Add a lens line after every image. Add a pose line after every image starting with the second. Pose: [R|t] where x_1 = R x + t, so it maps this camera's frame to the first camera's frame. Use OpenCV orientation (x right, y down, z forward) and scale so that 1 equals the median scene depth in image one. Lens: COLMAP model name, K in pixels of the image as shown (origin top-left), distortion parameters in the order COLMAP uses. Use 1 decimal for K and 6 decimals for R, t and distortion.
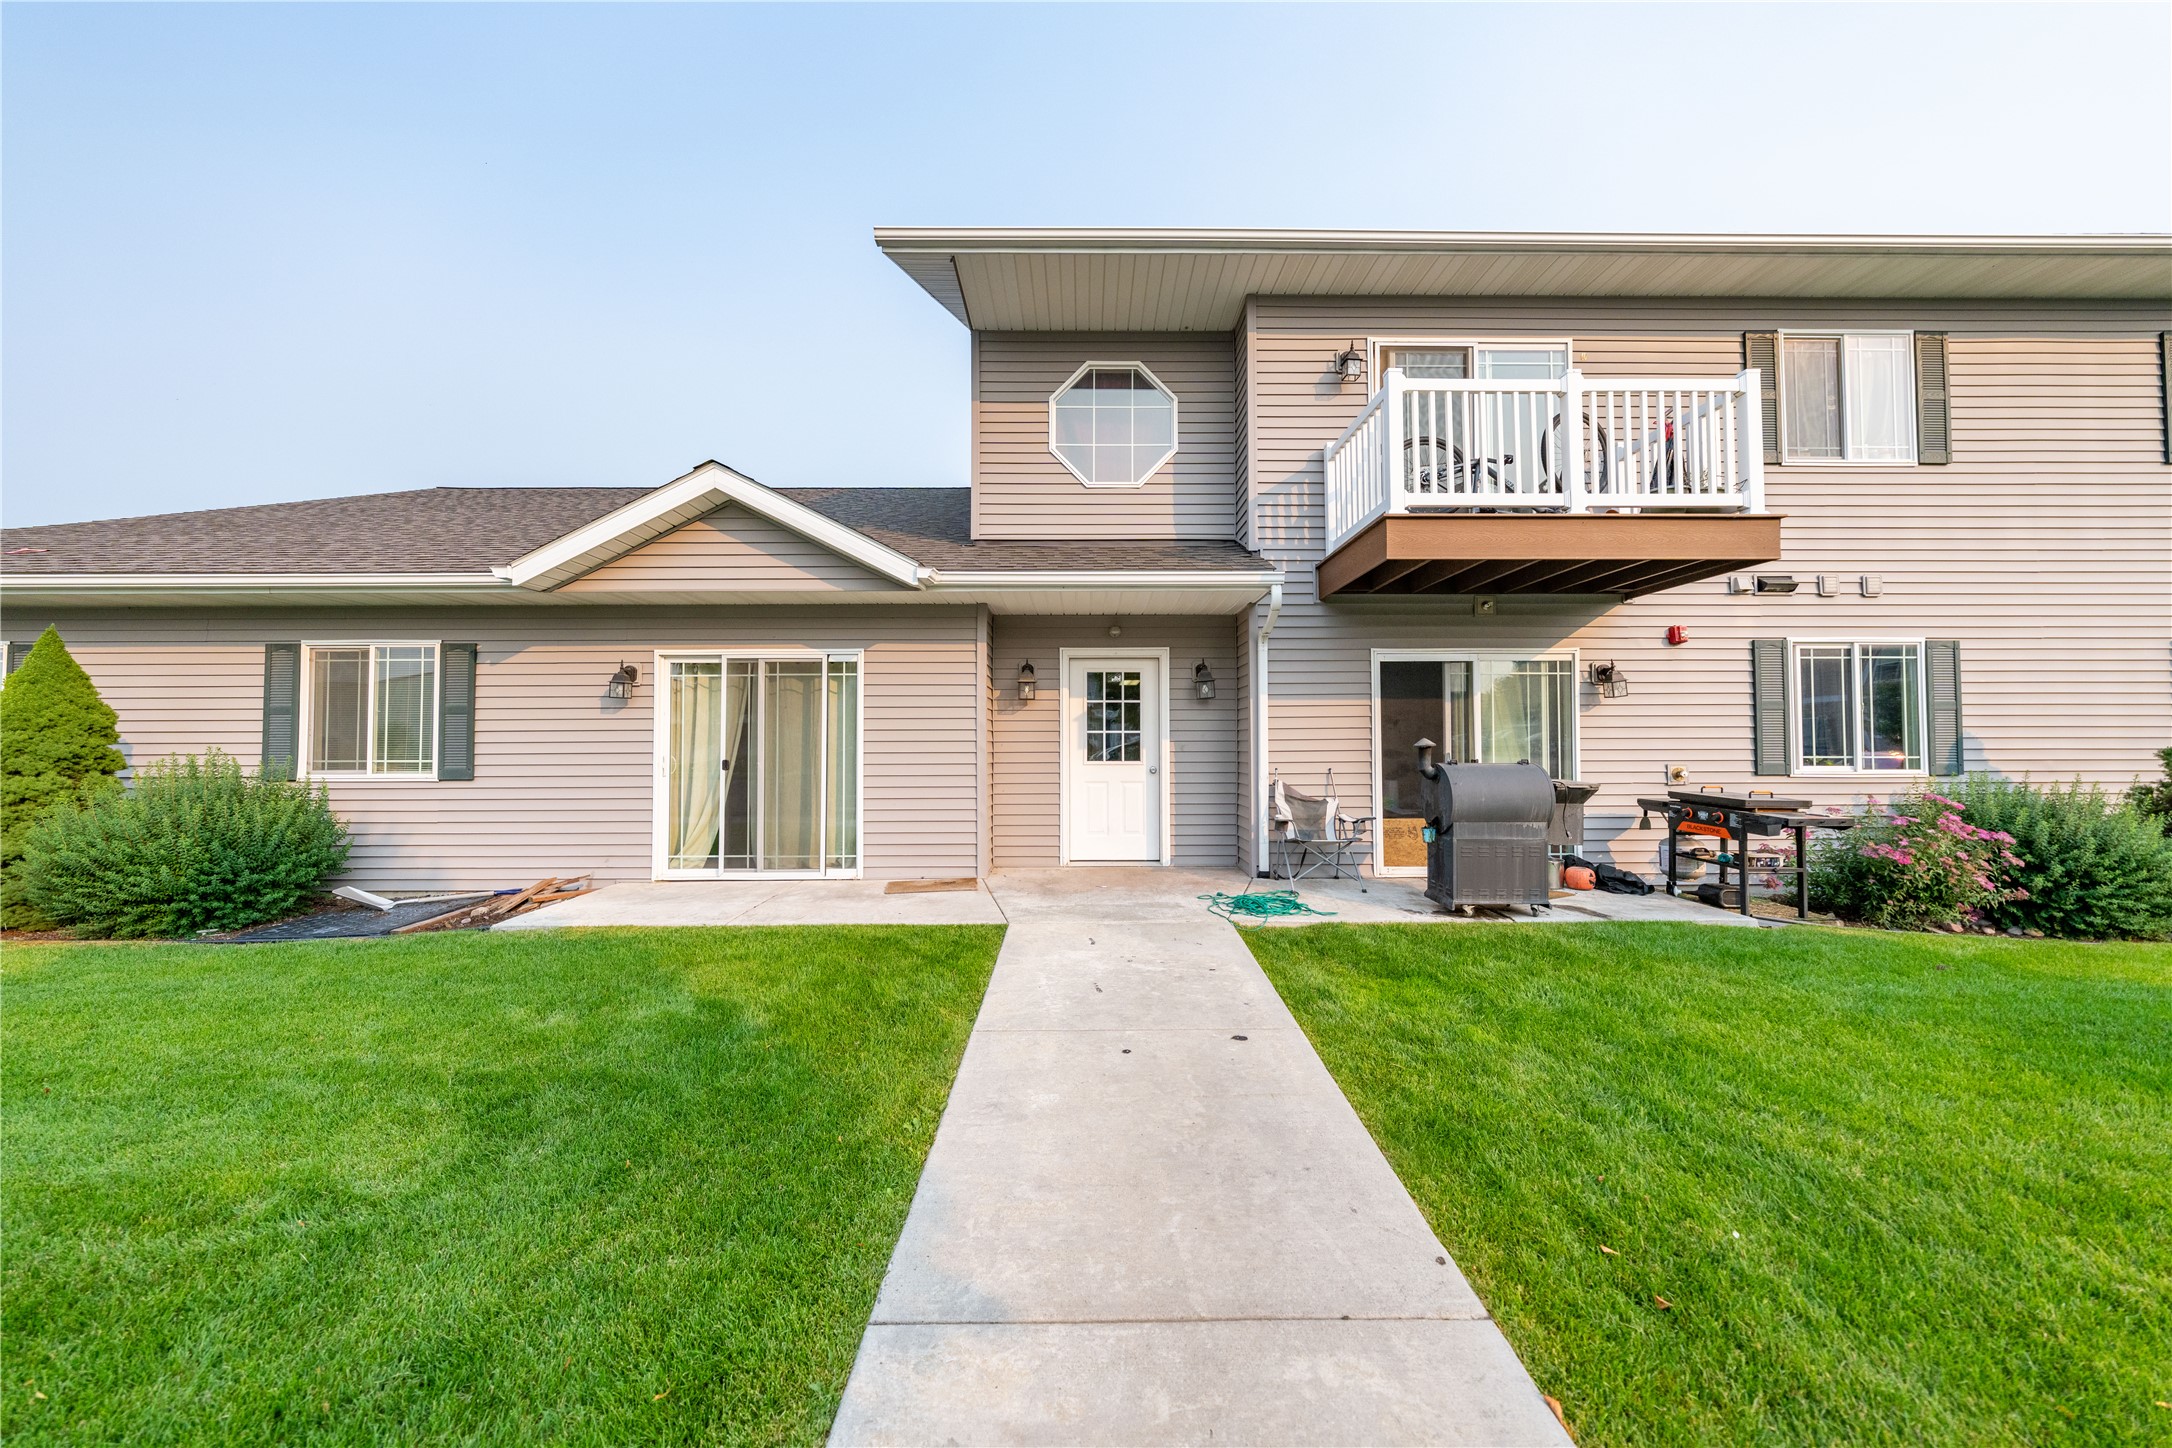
lens RADIAL K [[806.7, 0, 1150.7], [0, 806.7, 735.4], [0, 0, 1]] dist [-0.001414, 0.000522]
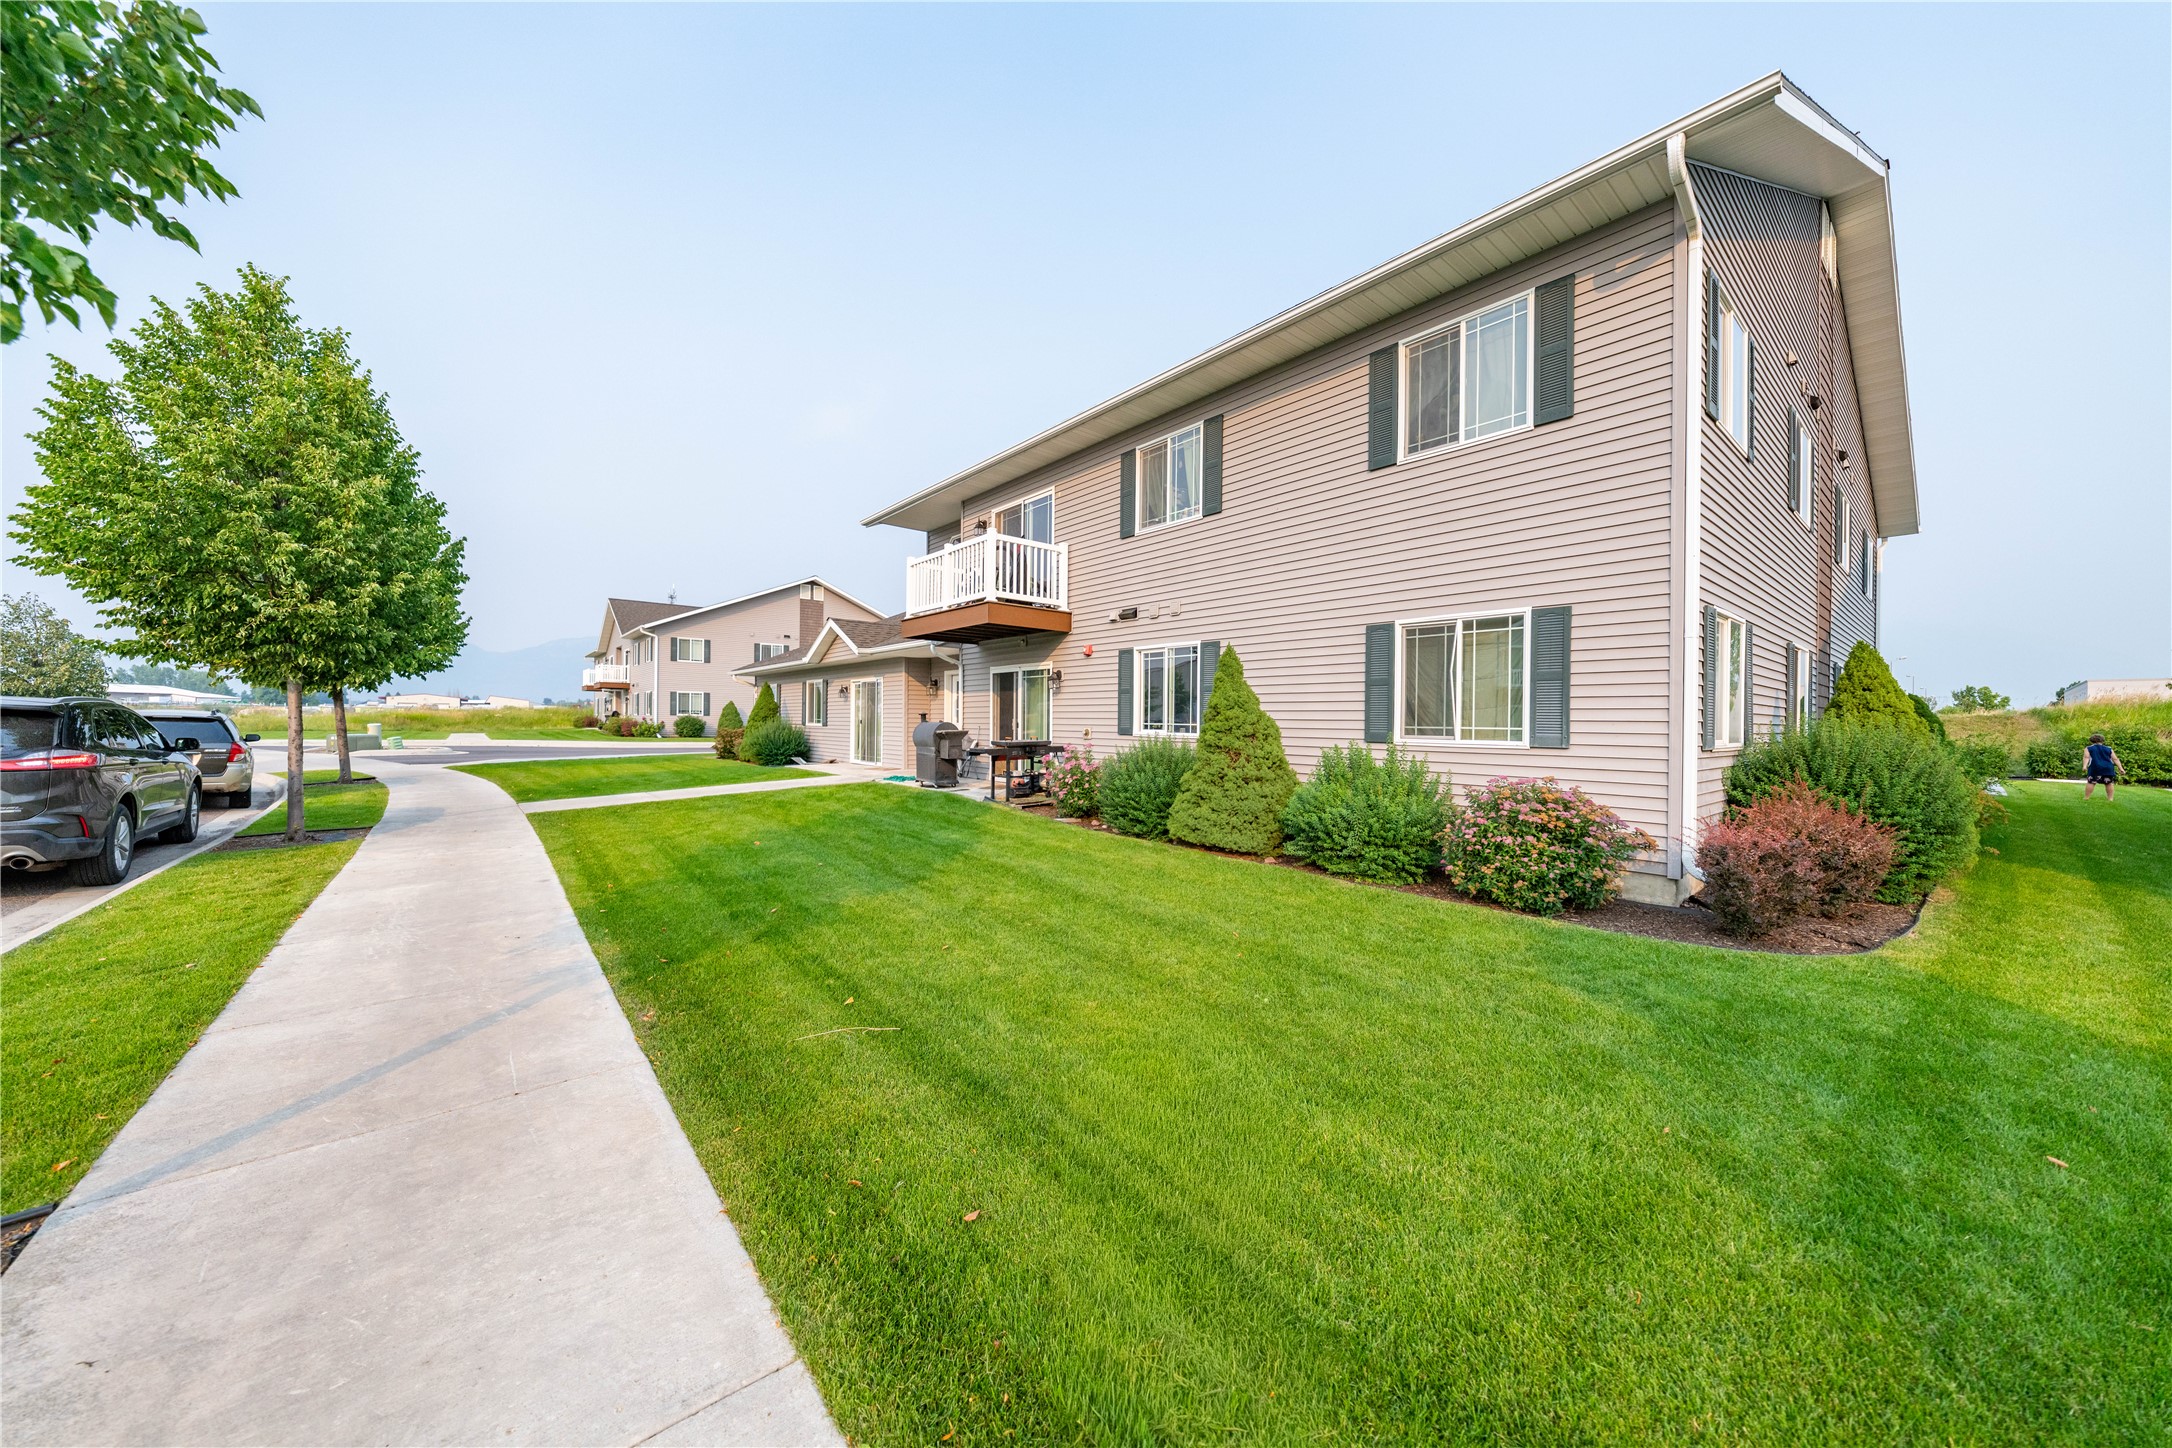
lens RADIAL K [[743.8, 0, 1072.2], [0, 743.8, 731.0], [0, 0, 1]] dist [-0.000272, -0.000424]
pose [[0.625270, 0.021265, -0.780119, 1.219440], [0.007631, 0.999414, 0.033359, -0.004365], [0.780371, -0.026812, 0.624742, -0.005843]]
